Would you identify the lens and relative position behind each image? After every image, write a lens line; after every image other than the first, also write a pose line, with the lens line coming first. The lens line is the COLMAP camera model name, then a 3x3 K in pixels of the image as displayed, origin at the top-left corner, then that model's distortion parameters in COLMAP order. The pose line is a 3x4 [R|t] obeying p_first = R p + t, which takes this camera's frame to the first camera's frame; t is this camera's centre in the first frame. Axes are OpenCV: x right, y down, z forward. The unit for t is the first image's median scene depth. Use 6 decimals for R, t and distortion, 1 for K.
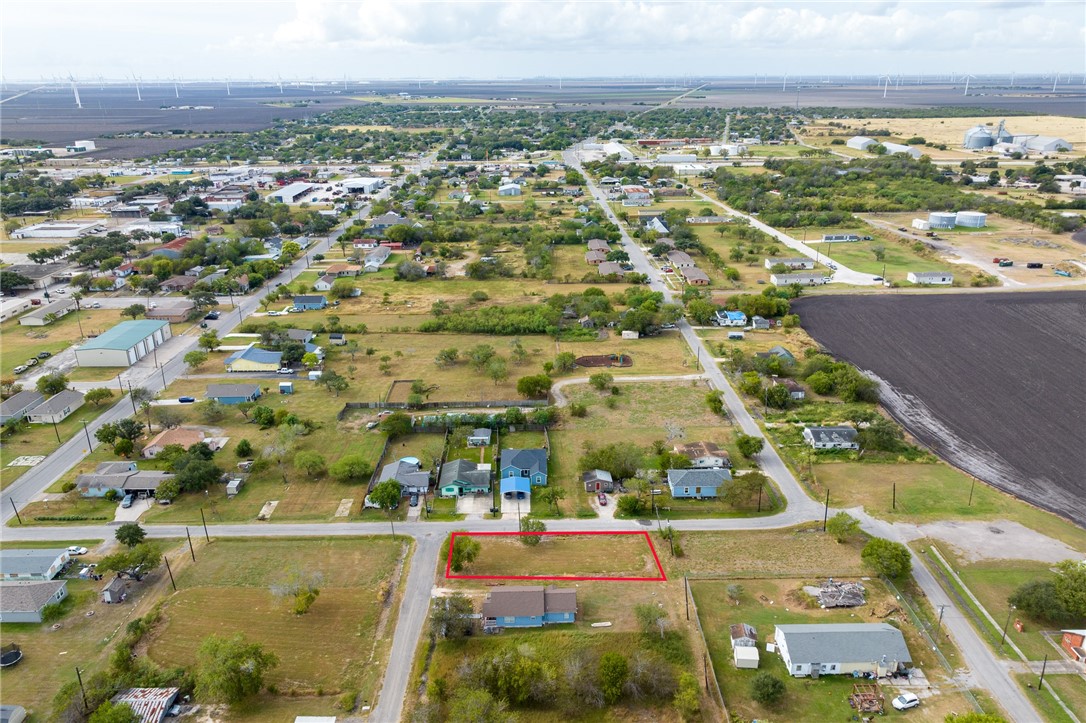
lens RADIAL K [[763.2, 0, 540.5], [0, 763.2, 363.5], [0, 0, 1]] dist [0.000982, 0.006880]
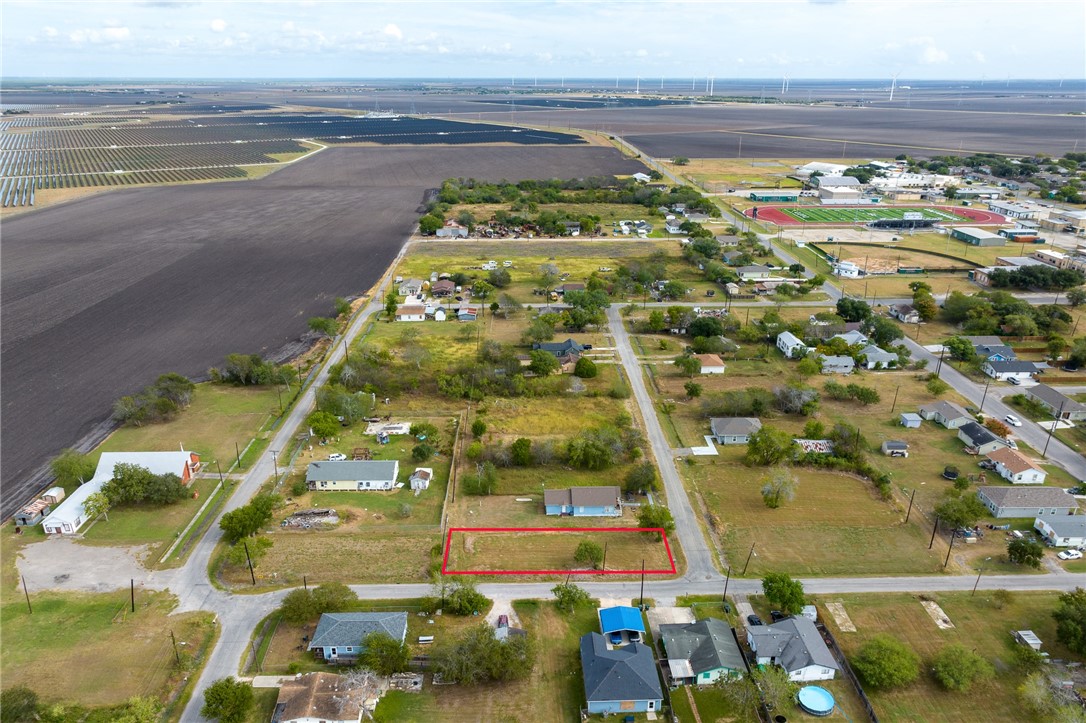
lens RADIAL K [[763.2, 0, 540.5], [0, 763.2, 363.5], [0, 0, 1]] dist [0.000982, 0.006880]
pose [[-0.999912, 0.009539, -0.009205, 0.036530], [0.000995, 0.746428, 0.665465, -0.378890], [0.013219, 0.665398, -0.746372, 1.035553]]
